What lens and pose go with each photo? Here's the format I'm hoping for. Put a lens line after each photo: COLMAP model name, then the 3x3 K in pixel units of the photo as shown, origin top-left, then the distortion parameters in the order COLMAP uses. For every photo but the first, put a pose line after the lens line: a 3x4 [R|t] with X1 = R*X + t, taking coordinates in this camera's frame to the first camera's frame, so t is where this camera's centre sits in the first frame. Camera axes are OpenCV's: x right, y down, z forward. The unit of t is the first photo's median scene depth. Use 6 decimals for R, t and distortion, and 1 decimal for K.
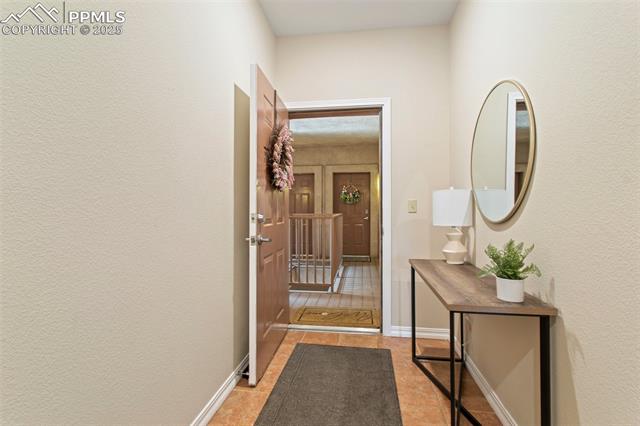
lens RADIAL K [[306.6, 0, 320.0], [0, 306.6, 211.6], [0, 0, 1]] dist [0.004832, 0.001031]
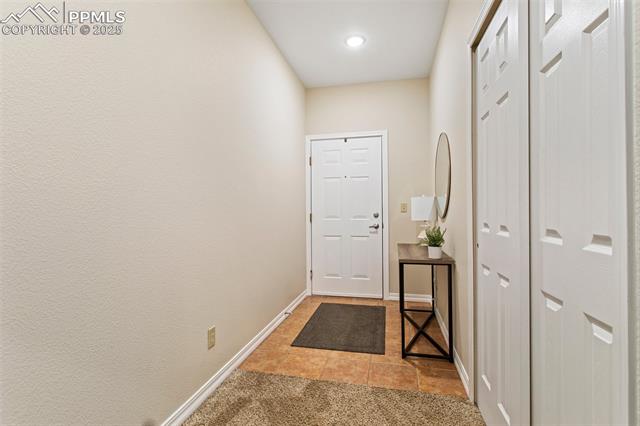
lens RADIAL K [[306.6, 0, 319.6], [0, 306.6, 211.9], [0, 0, 1]] dist [0.004832, 0.001031]
pose [[0.997542, -0.004845, -0.069906, 0.024229], [0.004984, 0.999986, 0.001821, -0.001597], [0.069896, -0.002165, 0.997552, -0.545419]]
